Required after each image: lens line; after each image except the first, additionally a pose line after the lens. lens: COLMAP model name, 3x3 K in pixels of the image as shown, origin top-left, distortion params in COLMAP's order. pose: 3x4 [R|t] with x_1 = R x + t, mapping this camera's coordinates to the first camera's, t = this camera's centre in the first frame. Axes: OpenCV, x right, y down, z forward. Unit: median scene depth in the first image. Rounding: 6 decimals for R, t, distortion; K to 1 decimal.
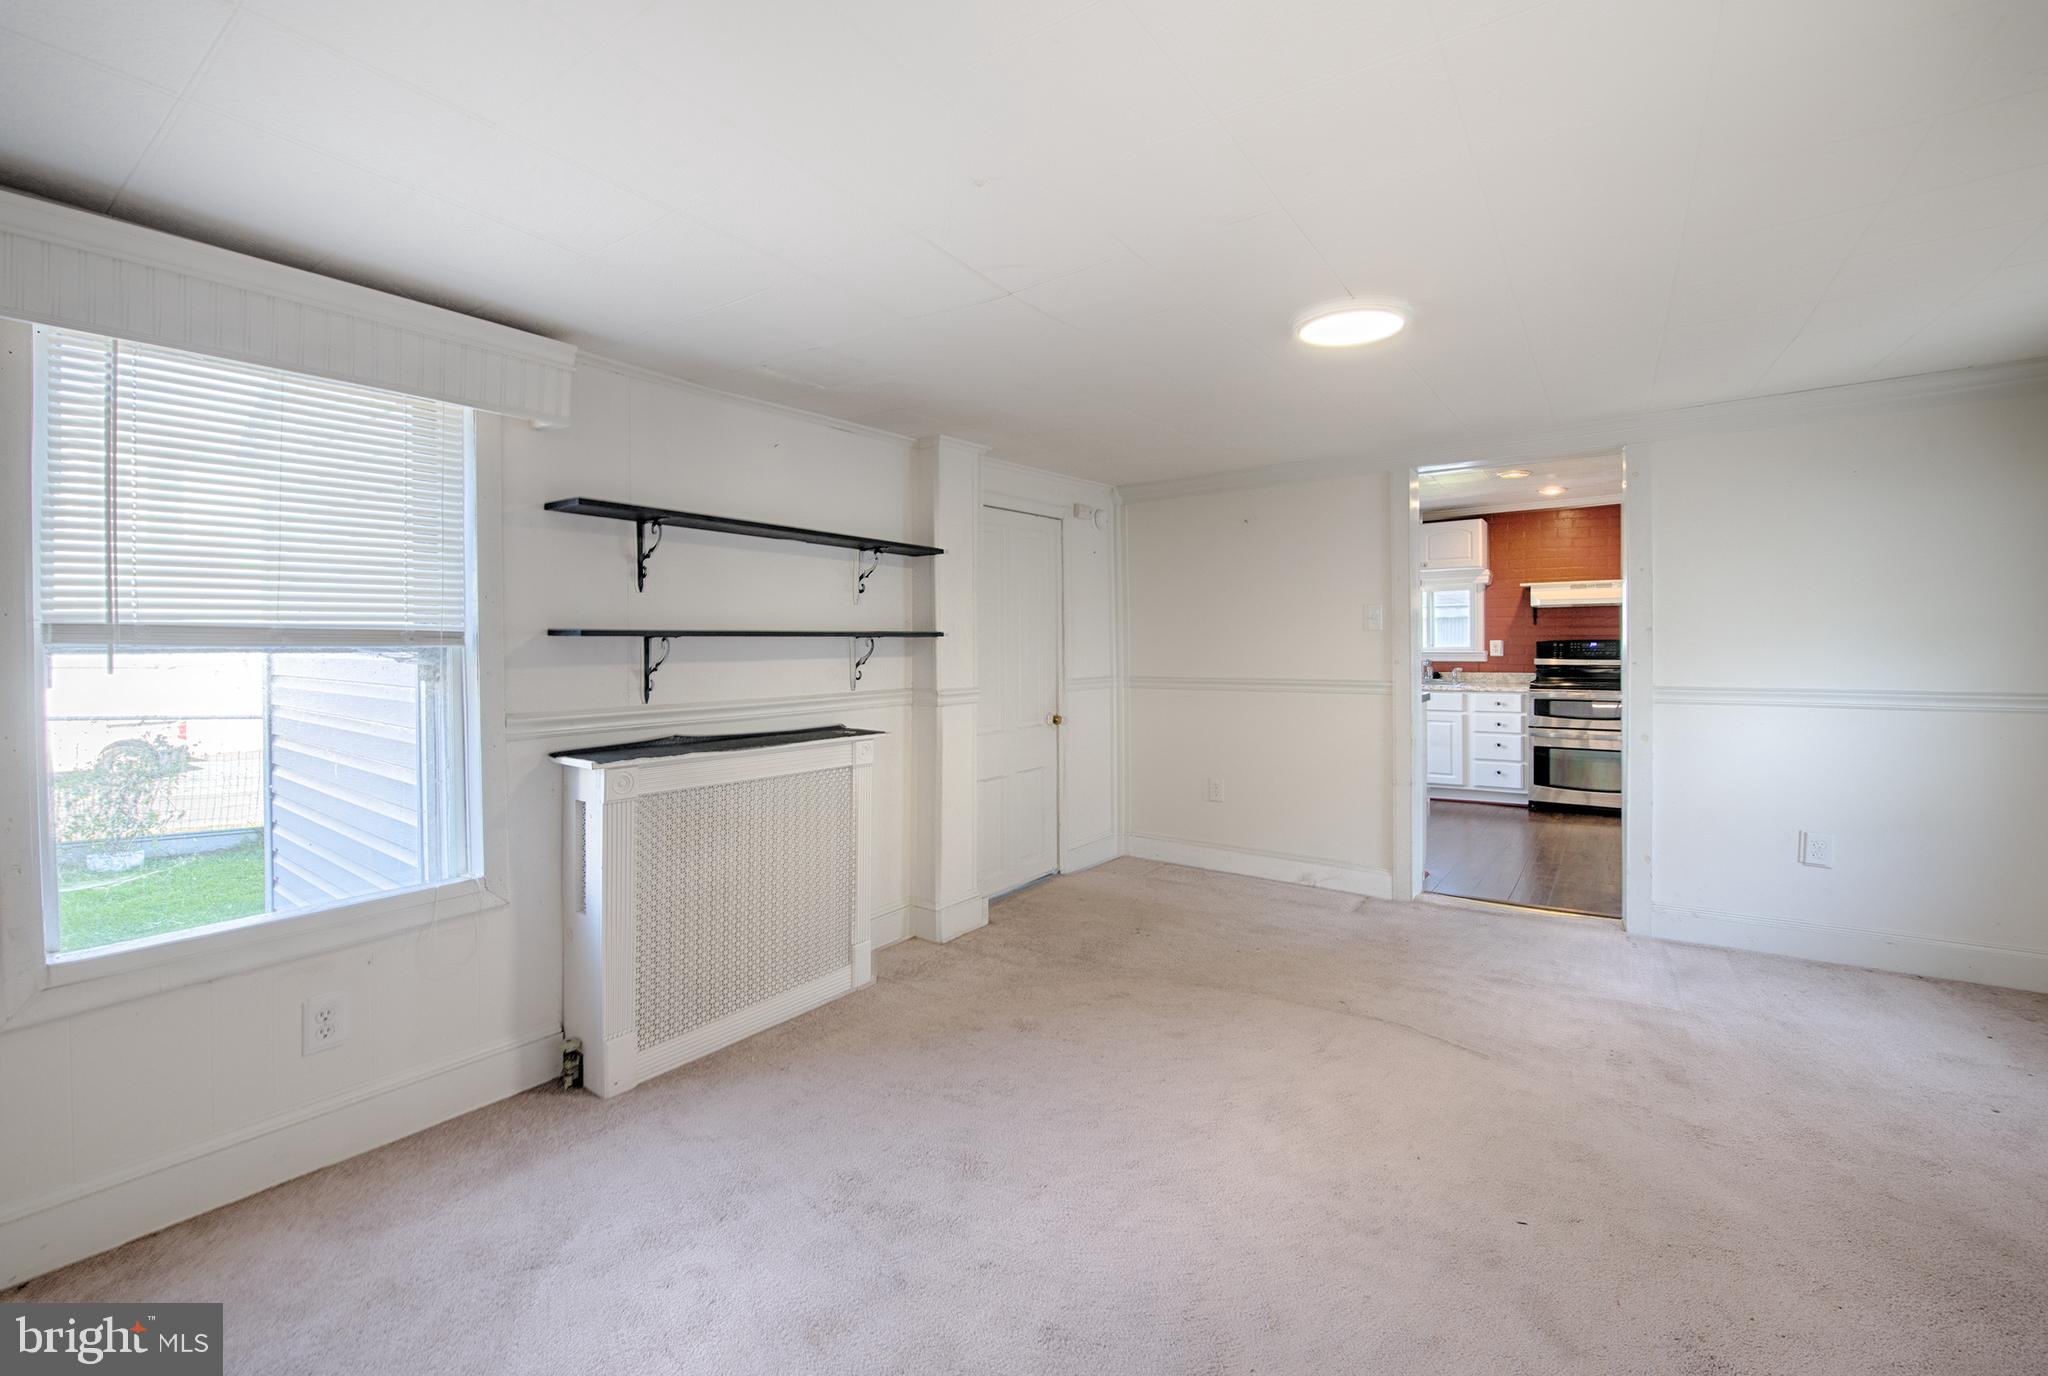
lens RADIAL K [[839.8, 0, 1015.3], [0, 839.8, 649.4], [0, 0, 1]] dist [-0.003460, -0.000054]
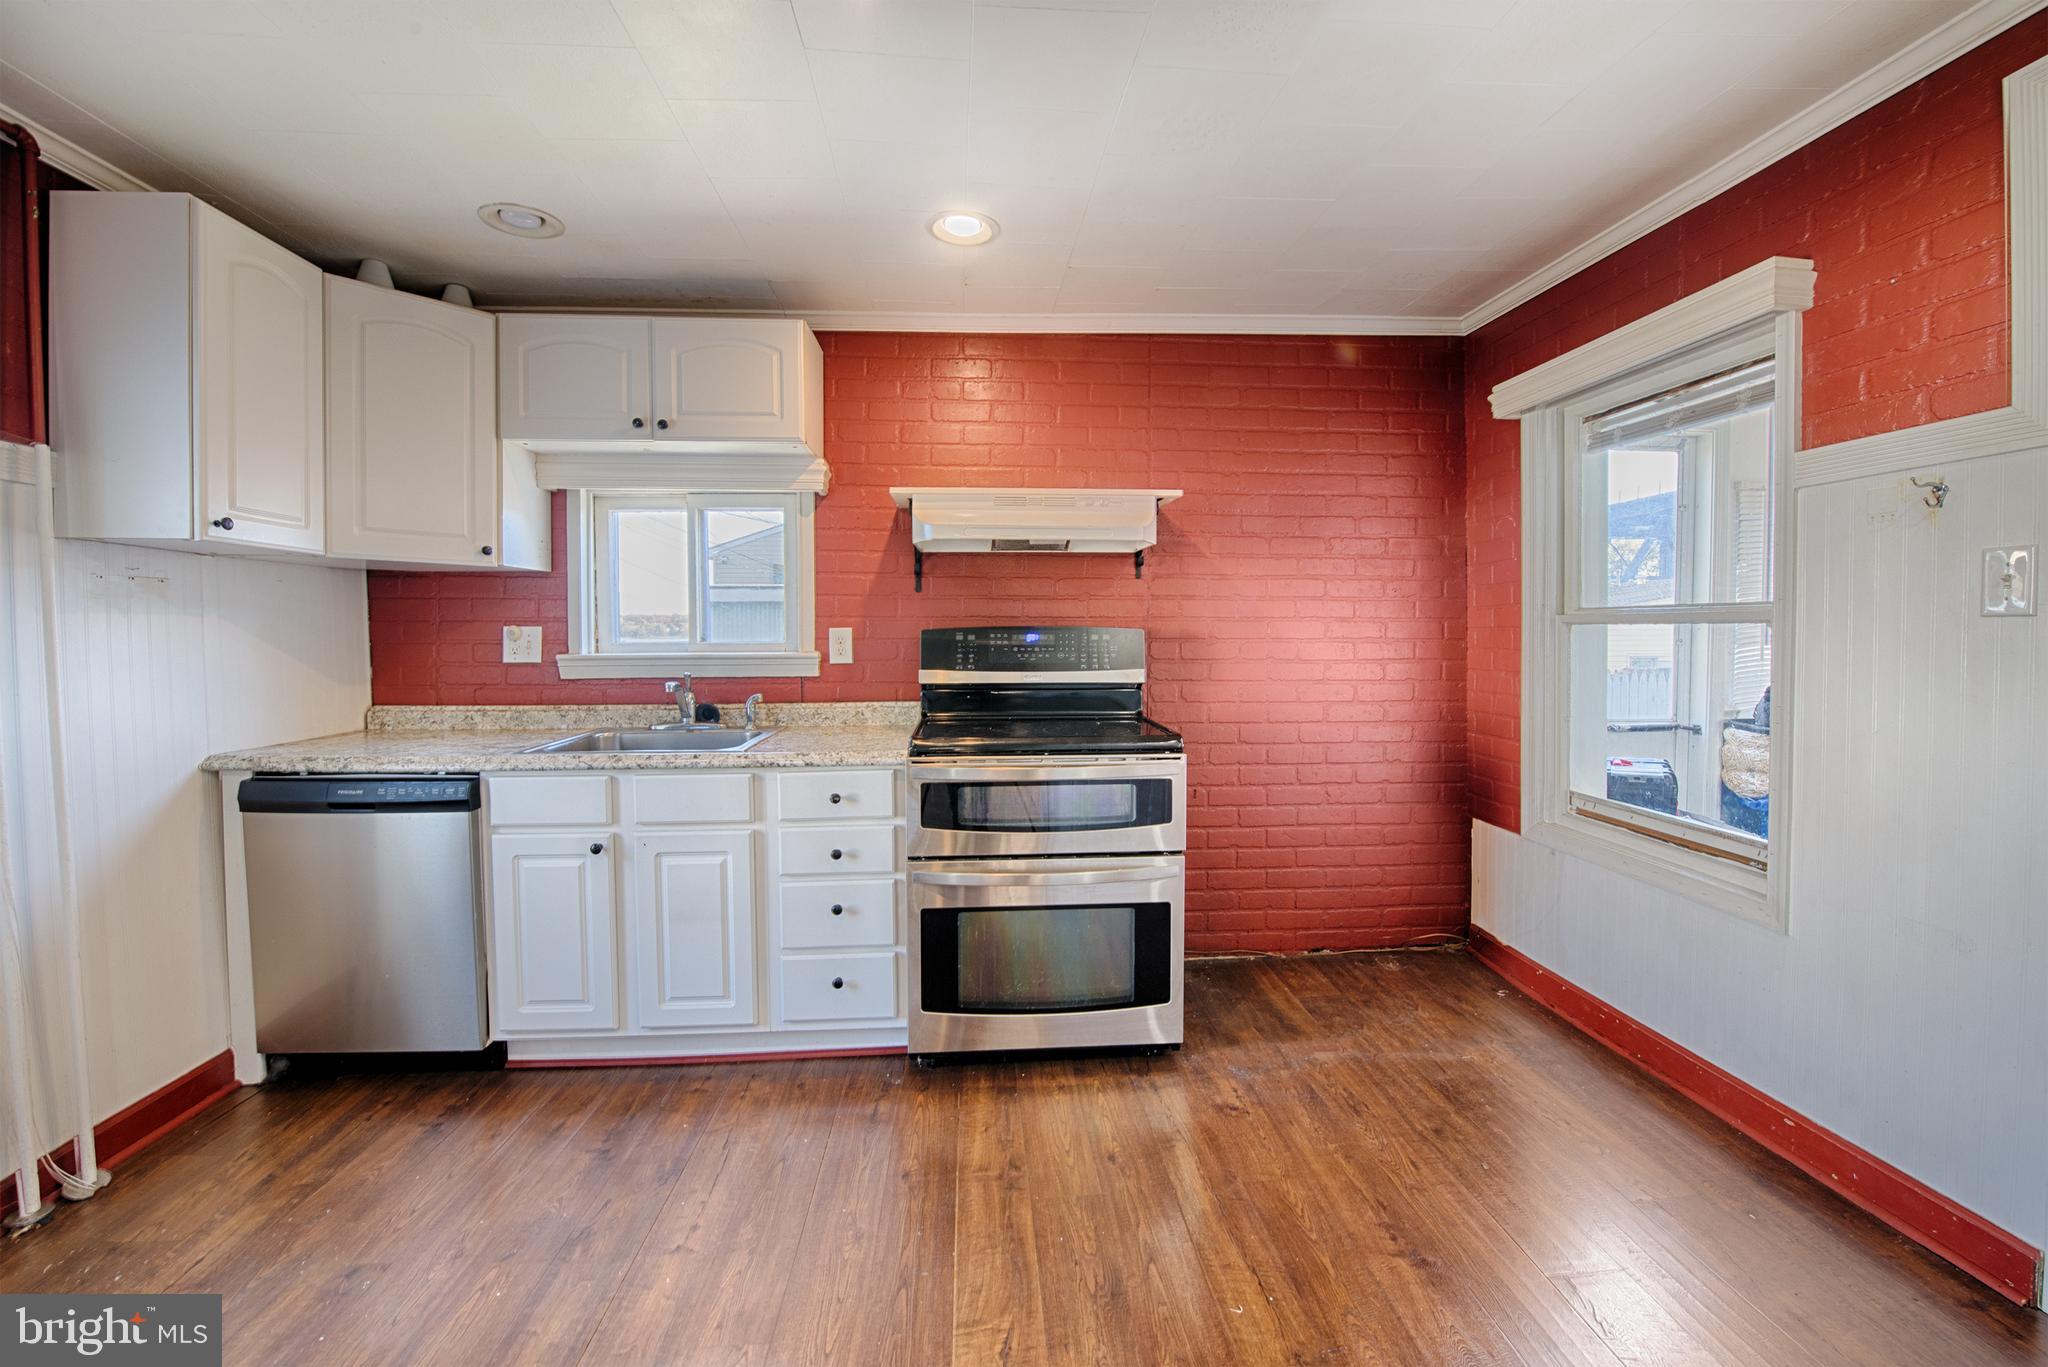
lens RADIAL K [[839.8, 0, 1030.2], [0, 839.8, 647.6], [0, 0, 1]] dist [-0.003460, -0.000054]
pose [[0.754617, -0.001049, 0.656165, 0.387468], [-0.000906, 0.999996, 0.002641, -0.001925], [-0.656165, -0.002588, 0.754613, 0.649826]]
